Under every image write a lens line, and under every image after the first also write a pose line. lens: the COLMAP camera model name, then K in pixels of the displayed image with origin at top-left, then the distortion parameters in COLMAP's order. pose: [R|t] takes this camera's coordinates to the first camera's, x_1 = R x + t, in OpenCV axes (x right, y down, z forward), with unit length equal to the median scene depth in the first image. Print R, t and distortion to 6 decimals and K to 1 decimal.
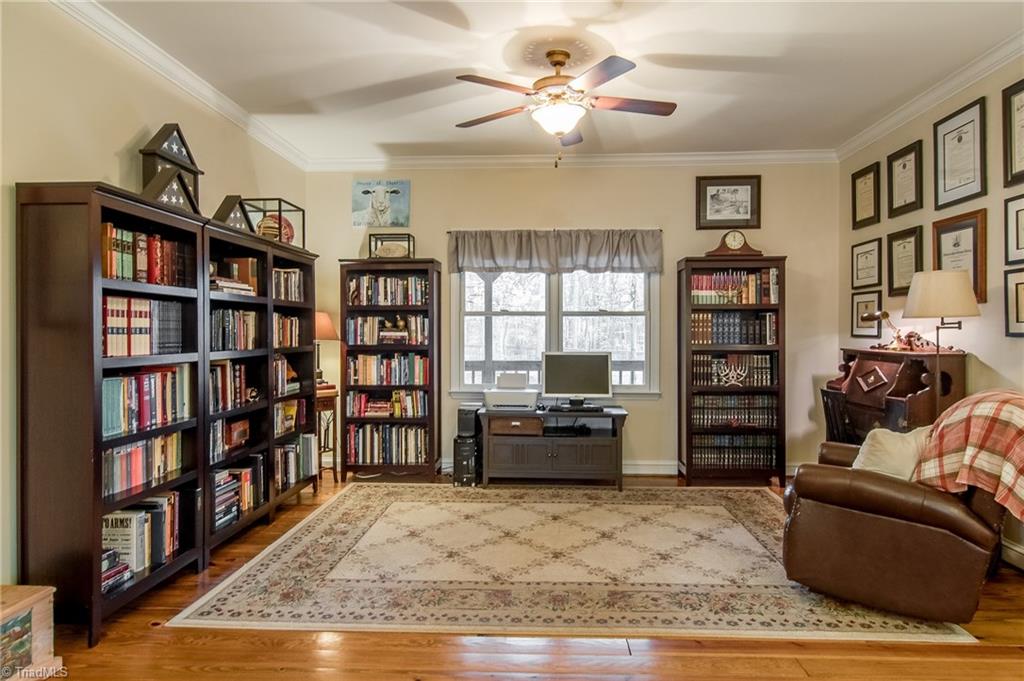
lens RADIAL K [[609.6, 0, 512.0], [0, 609.6, 340.5], [0, 0, 1]] dist [-0.000514, -0.001009]
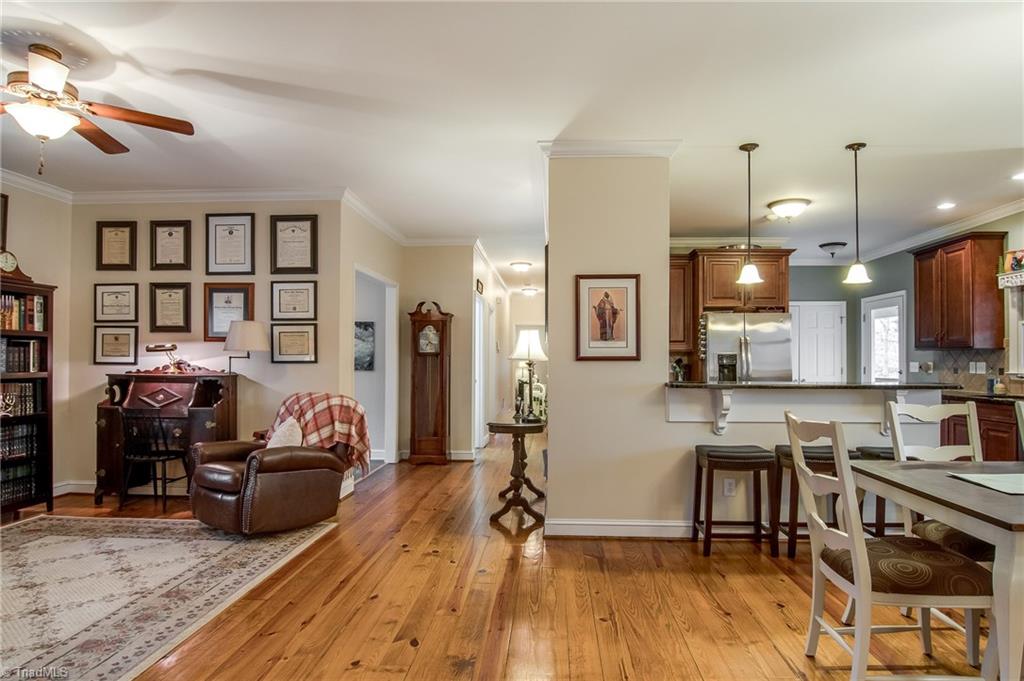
lens RADIAL K [[577.4, 0, 529.8], [0, 577.4, 360.7], [0, 0, 1]] dist [-0.025923, -0.000682]
pose [[-0.003133, 0.002222, 0.999993, -0.716461], [0.010034, 0.999947, -0.002190, -0.002508], [-0.999945, 0.010028, -0.003156, 0.278118]]
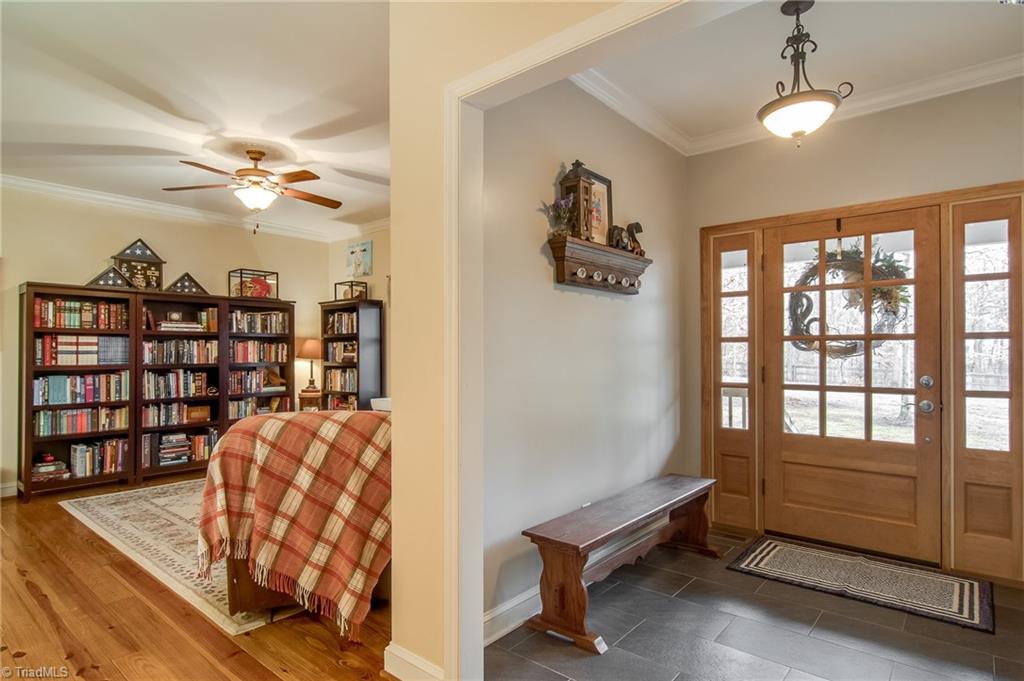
lens RADIAL K [[545.3, 0, 511.5], [0, 545.3, 351.6], [0, 0, 1]] dist [-0.002345, -0.000917]
pose [[0.794819, -0.003066, -0.606839, 1.223229], [-0.007428, 0.999863, -0.014780, -0.002452], [0.606801, 0.016255, 0.794688, 0.358377]]
